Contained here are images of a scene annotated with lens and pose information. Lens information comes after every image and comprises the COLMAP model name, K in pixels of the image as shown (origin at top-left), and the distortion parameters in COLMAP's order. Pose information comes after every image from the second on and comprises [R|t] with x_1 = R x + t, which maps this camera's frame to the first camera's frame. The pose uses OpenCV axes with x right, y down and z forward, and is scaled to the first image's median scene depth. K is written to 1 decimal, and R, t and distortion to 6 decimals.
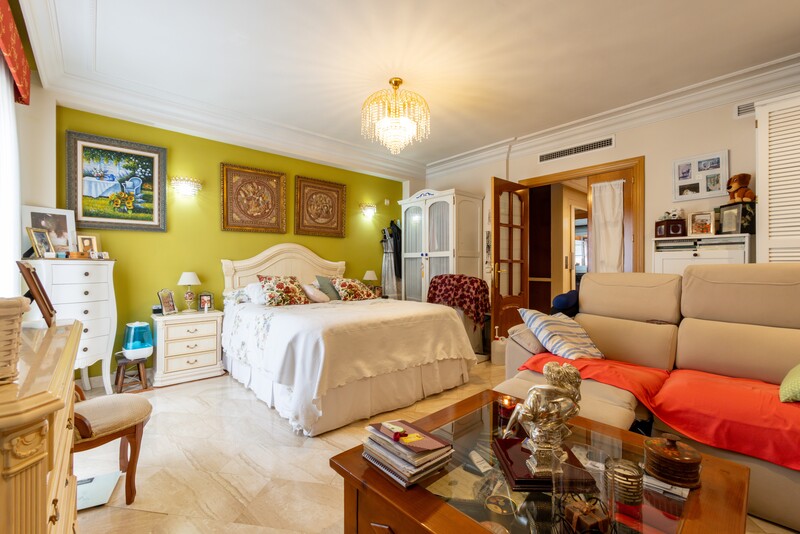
lens RADIAL K [[350.7, 0, 399.3], [0, 350.7, 265.7], [0, 0, 1]] dist [0.000297, 0.000158]
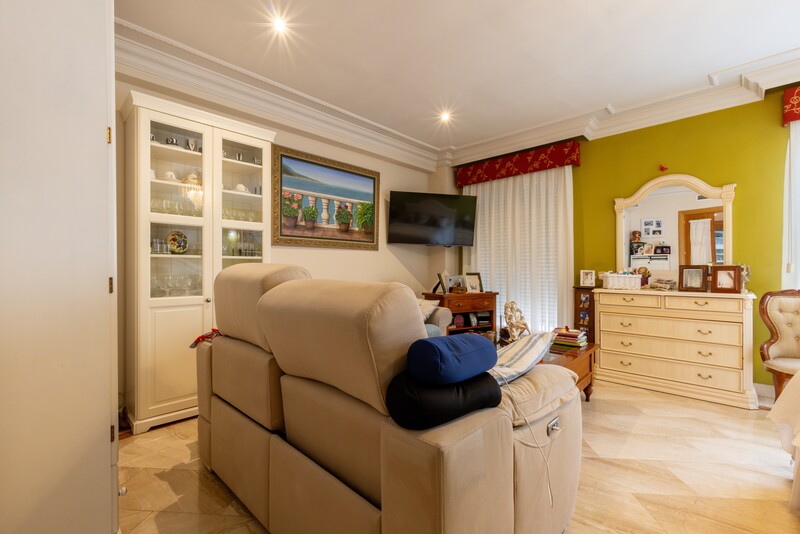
lens RADIAL K [[350.7, 0, 400.7], [0, 350.7, 268.8], [0, 0, 1]] dist [0.000297, 0.000158]
pose [[-0.996398, 0.003064, -0.084743, 0.424136], [0.003026, 0.999995, 0.000581, 0.002960], [0.084744, 0.000323, -0.996403, 1.009418]]
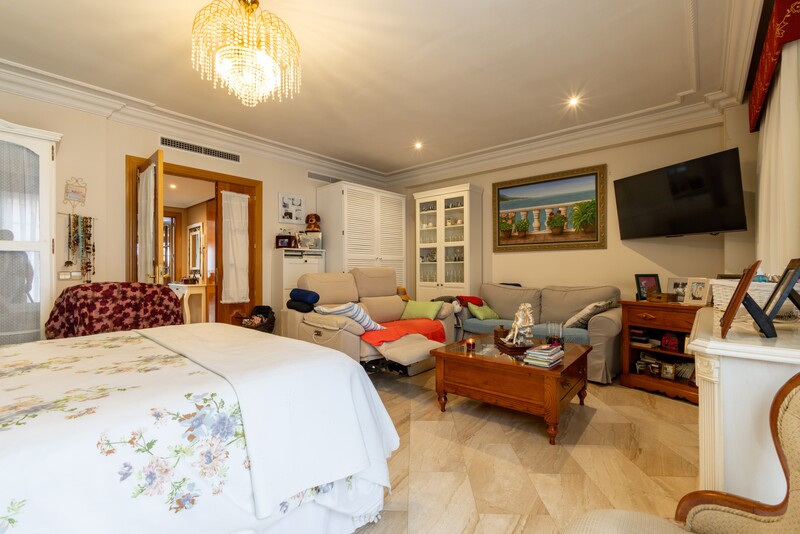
lens RADIAL K [[350.7, 0, 399.9], [0, 350.7, 267.4], [0, 0, 1]] dist [0.000297, 0.000158]
pose [[-0.132388, 0.004329, 0.991189, -0.565891], [0.002594, 0.999989, -0.004021, 0.002529], [-0.991195, 0.002038, -0.132398, 0.617569]]
